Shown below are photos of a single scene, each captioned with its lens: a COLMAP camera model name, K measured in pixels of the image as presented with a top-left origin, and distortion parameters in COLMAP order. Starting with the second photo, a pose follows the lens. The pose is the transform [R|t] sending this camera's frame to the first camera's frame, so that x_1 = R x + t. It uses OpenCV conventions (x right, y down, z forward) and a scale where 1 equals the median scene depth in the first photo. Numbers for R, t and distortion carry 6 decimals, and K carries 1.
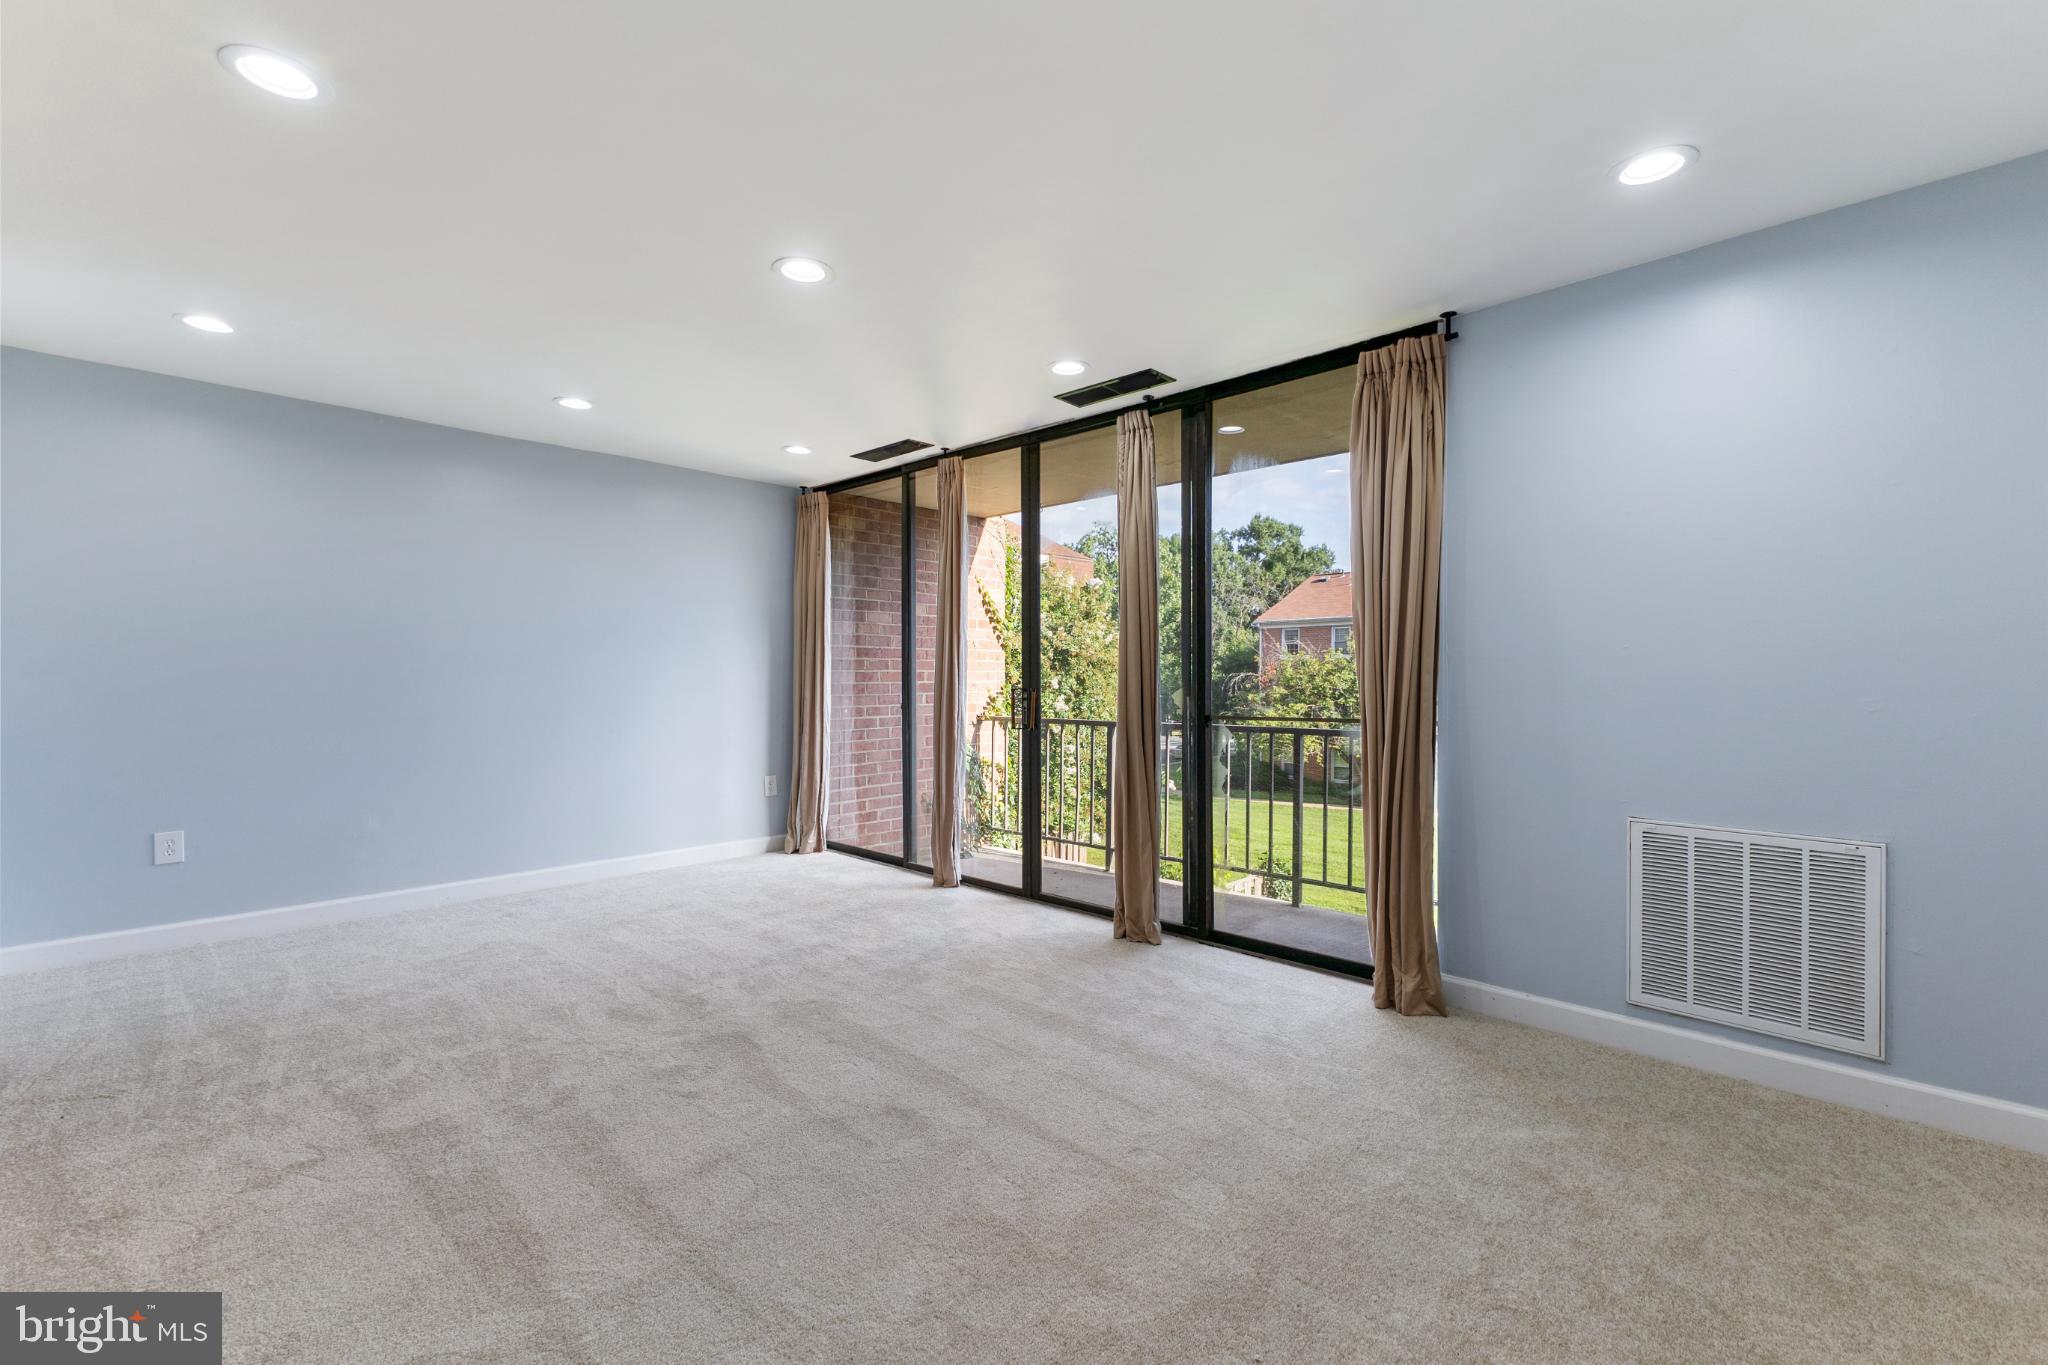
lens RADIAL K [[894.4, 0, 1025.5], [0, 894.4, 677.2], [0, 0, 1]] dist [0.010670, -0.000119]
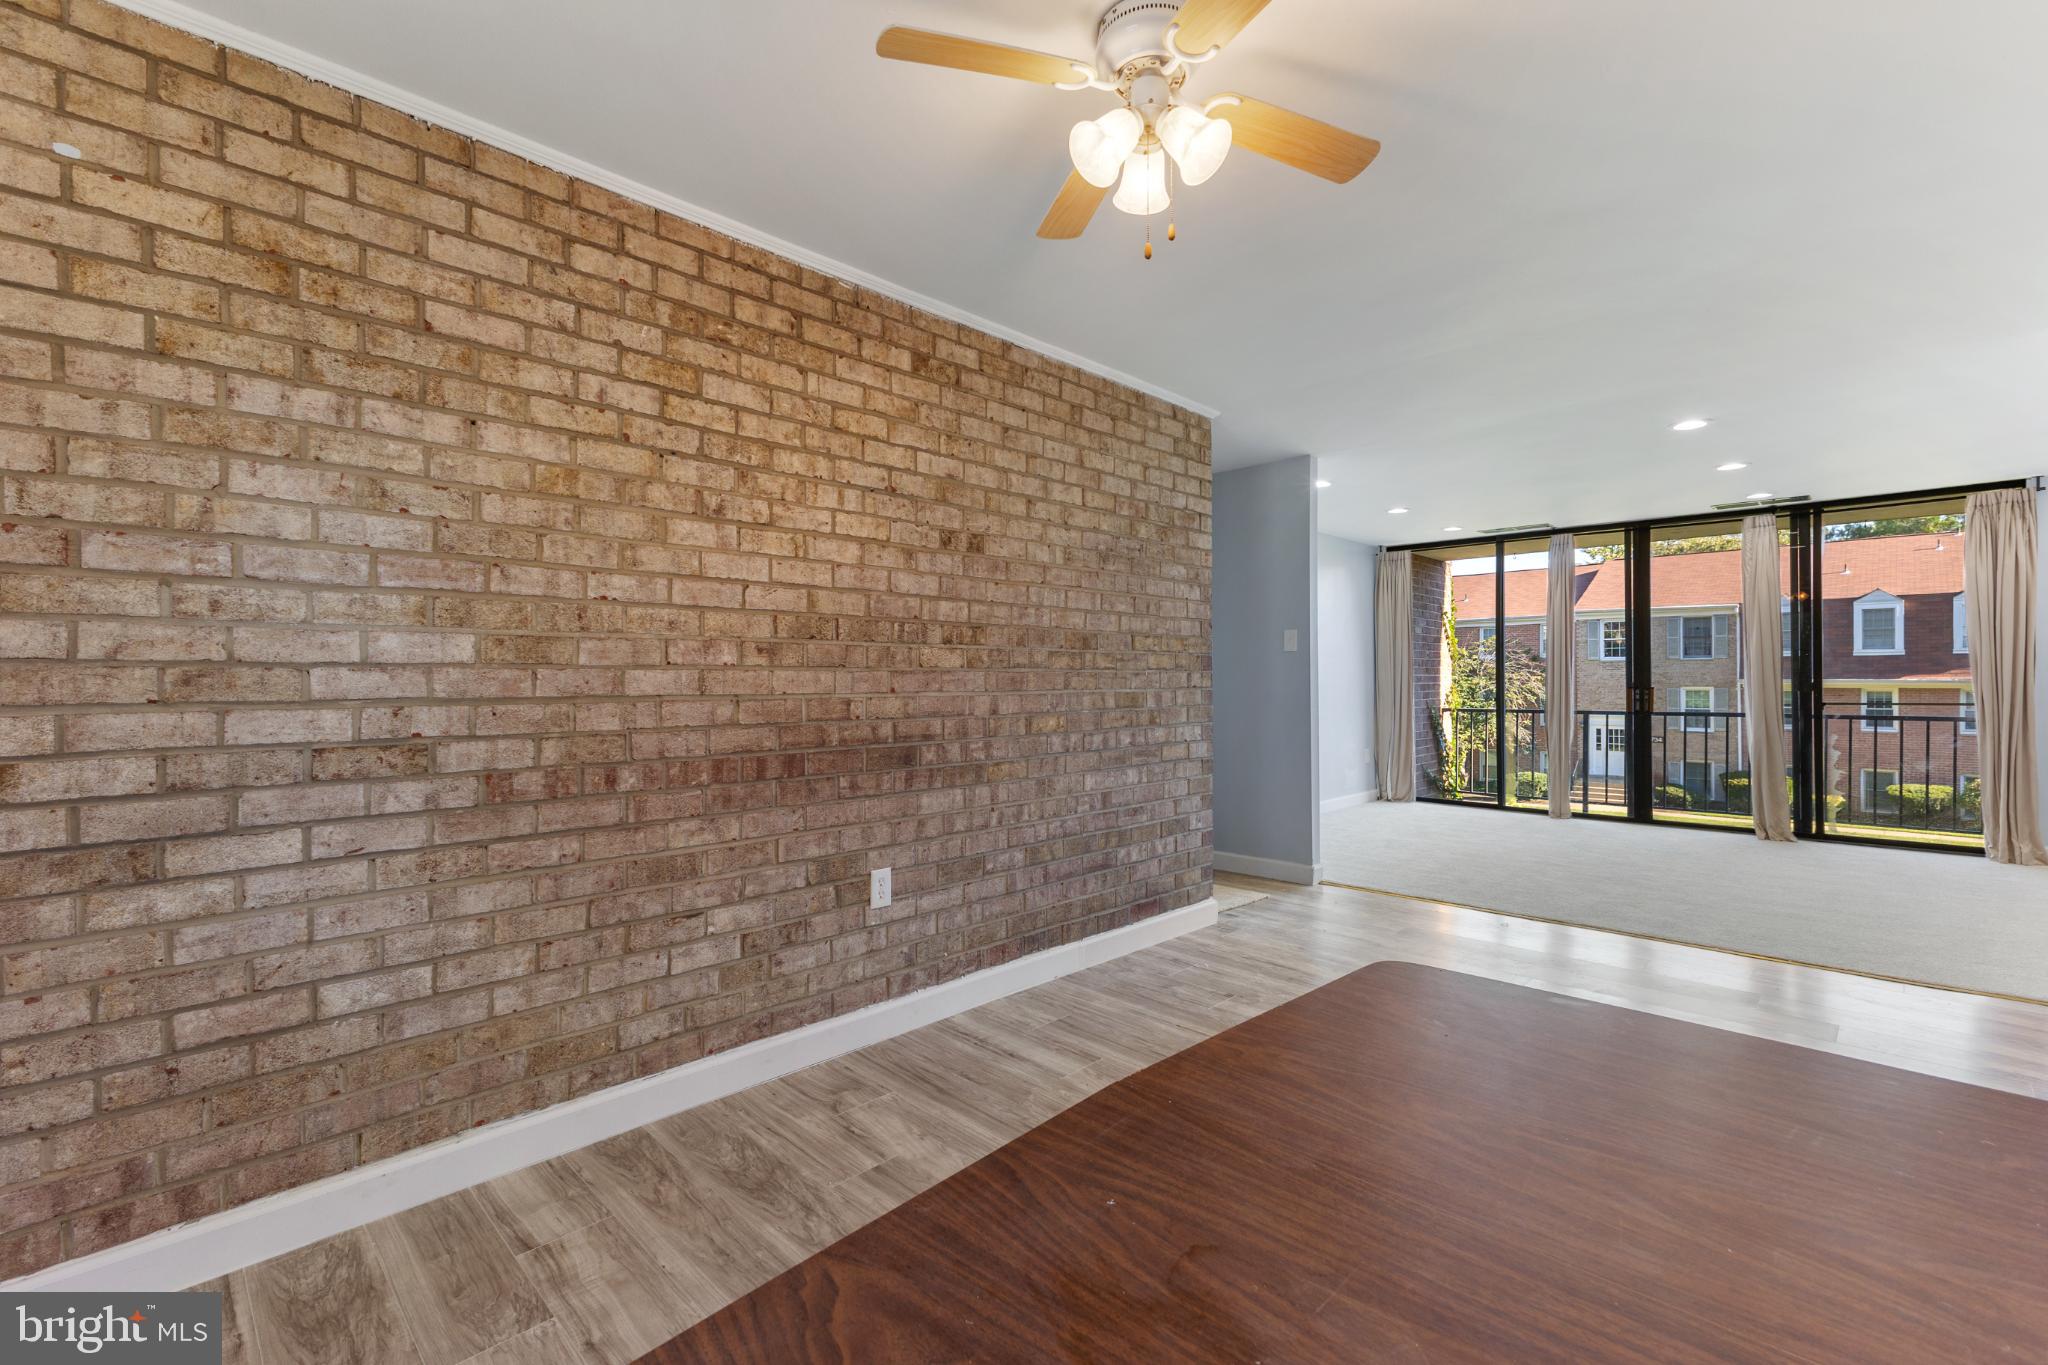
lens RADIAL K [[894.4, 0, 1028.1], [0, 894.4, 676.1], [0, 0, 1]] dist [0.010670, -0.000119]
pose [[0.999964, -0.006798, -0.005120, -0.160742], [0.006778, 0.999970, -0.003838, -0.001247], [0.005146, 0.003803, 0.999980, -0.085172]]
